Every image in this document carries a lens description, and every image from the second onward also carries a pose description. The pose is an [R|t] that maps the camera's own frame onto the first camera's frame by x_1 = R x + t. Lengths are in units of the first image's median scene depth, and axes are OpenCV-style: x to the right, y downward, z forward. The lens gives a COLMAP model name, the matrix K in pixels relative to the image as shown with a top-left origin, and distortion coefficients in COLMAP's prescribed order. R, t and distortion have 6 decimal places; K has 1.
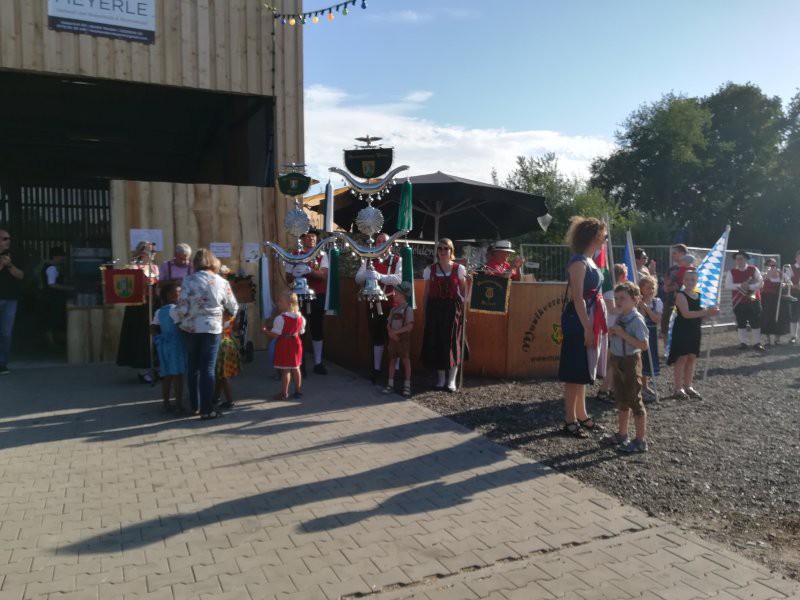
lens RADIAL K [[610.3, 0, 406.7], [0, 610.3, 302.0], [0, 0, 1]] dist [0.061290, -0.074639]
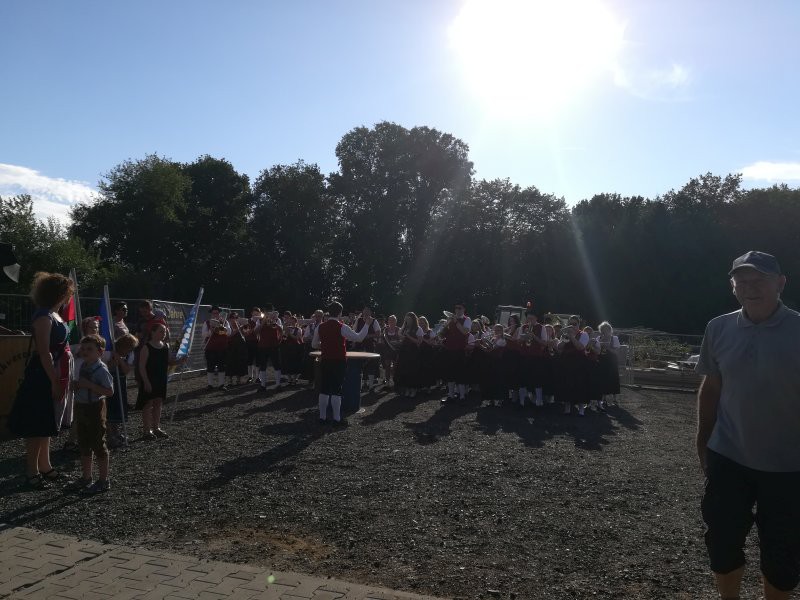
lens RADIAL K [[608.6, 0, 400.0], [0, 608.6, 300.0], [0, 0, 1]] dist [0.061772, -0.072416]
pose [[0.714978, 0.028620, 0.698561, -0.011508], [0.030691, 0.996914, -0.072256, 0.001521], [-0.698473, 0.073100, 0.711893, -0.127407]]
